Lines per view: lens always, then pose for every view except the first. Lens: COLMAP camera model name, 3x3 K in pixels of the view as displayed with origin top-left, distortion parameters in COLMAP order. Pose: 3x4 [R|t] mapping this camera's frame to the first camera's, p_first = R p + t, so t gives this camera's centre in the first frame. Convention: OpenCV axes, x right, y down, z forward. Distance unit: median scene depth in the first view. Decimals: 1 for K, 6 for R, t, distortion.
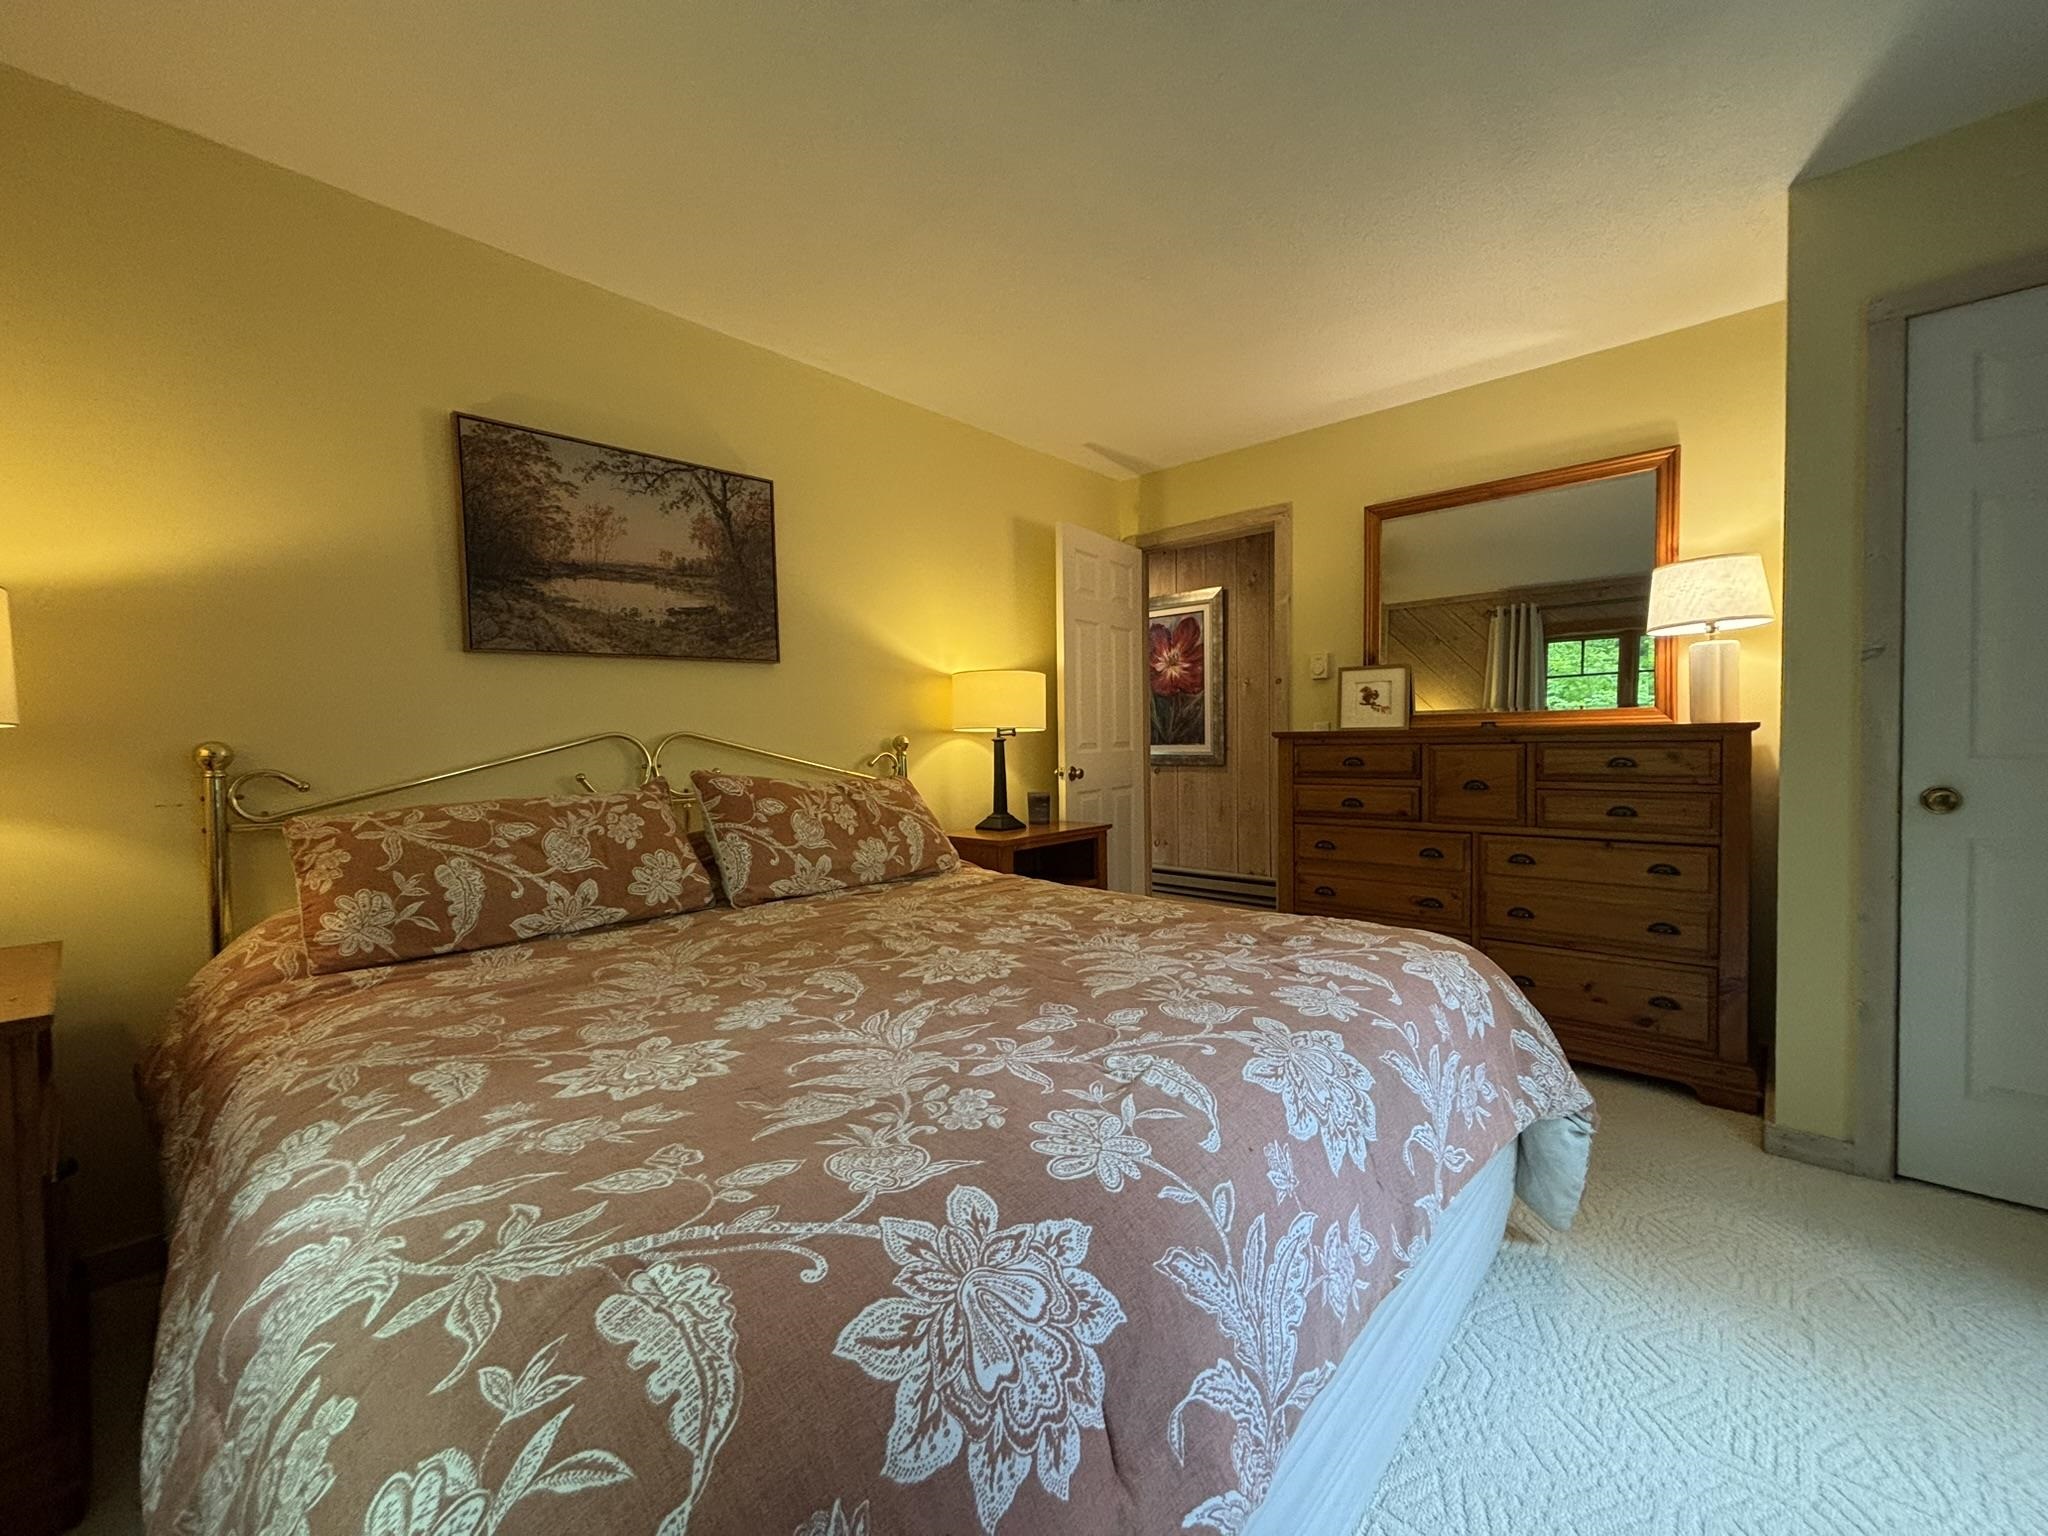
lens RADIAL K [[825.9, 0, 1024.0], [0, 825.9, 768.0], [0, 0, 1]] dist [0.018625, -0.000121]
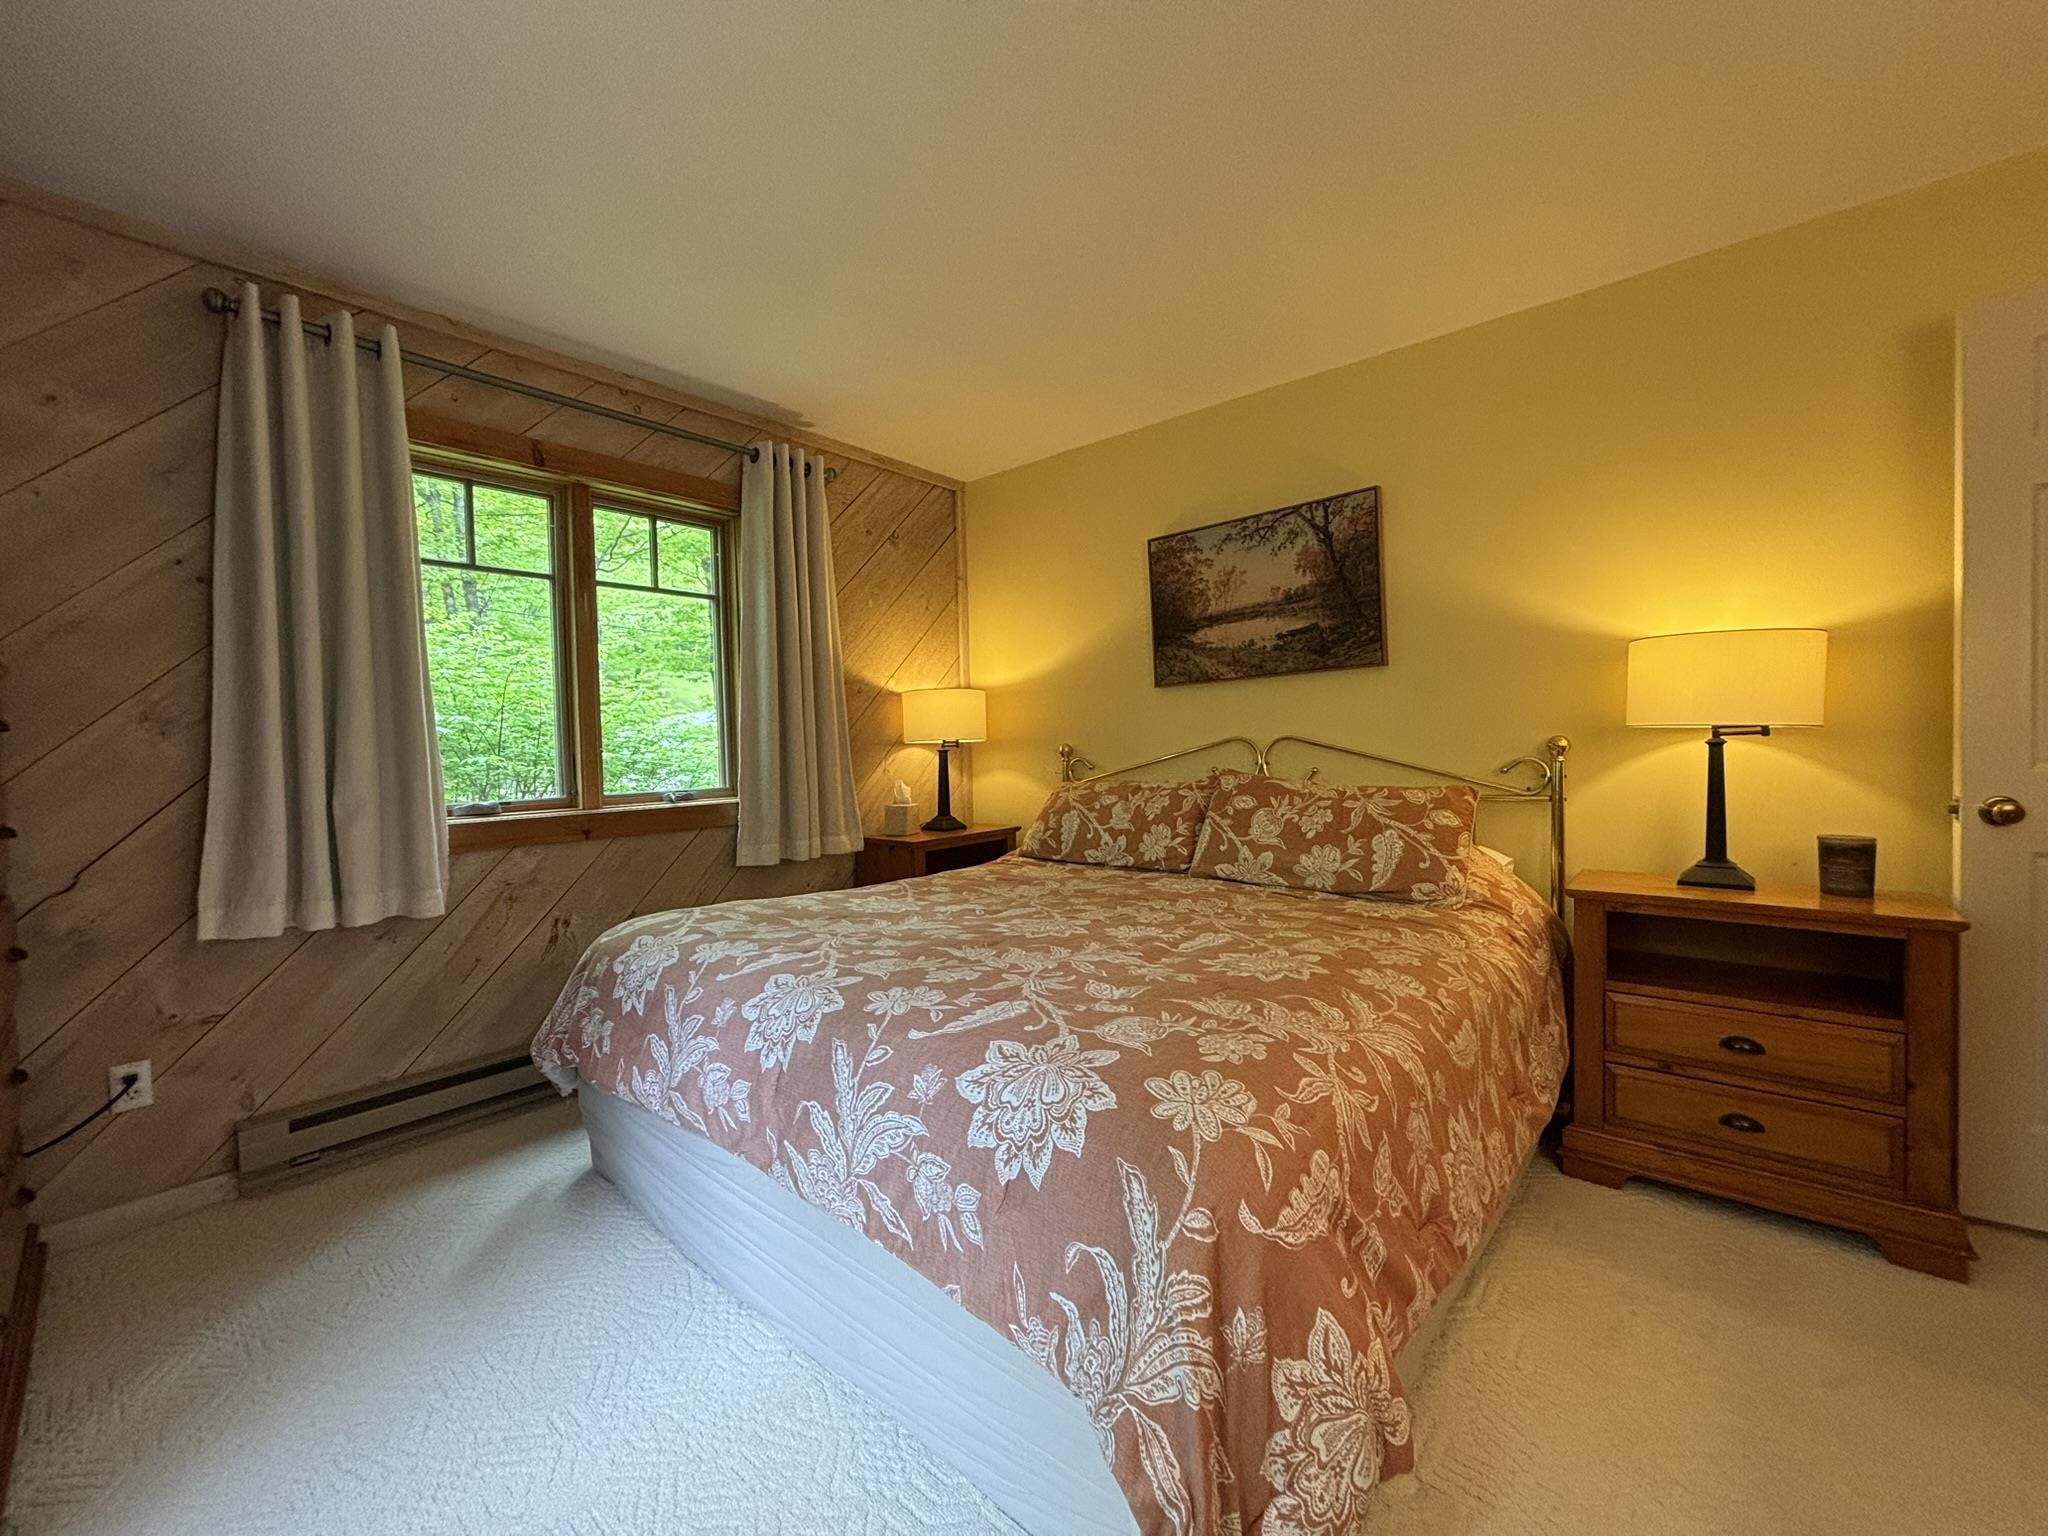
lens RADIAL K [[825.9, 0, 1024.0], [0, 825.9, 768.0], [0, 0, 1]] dist [0.018625, -0.000121]
pose [[0.022699, 0.045885, -0.998689, 0.795810], [-0.019942, 0.998768, 0.045435, -0.045378], [0.999543, 0.018885, 0.023586, 0.619773]]
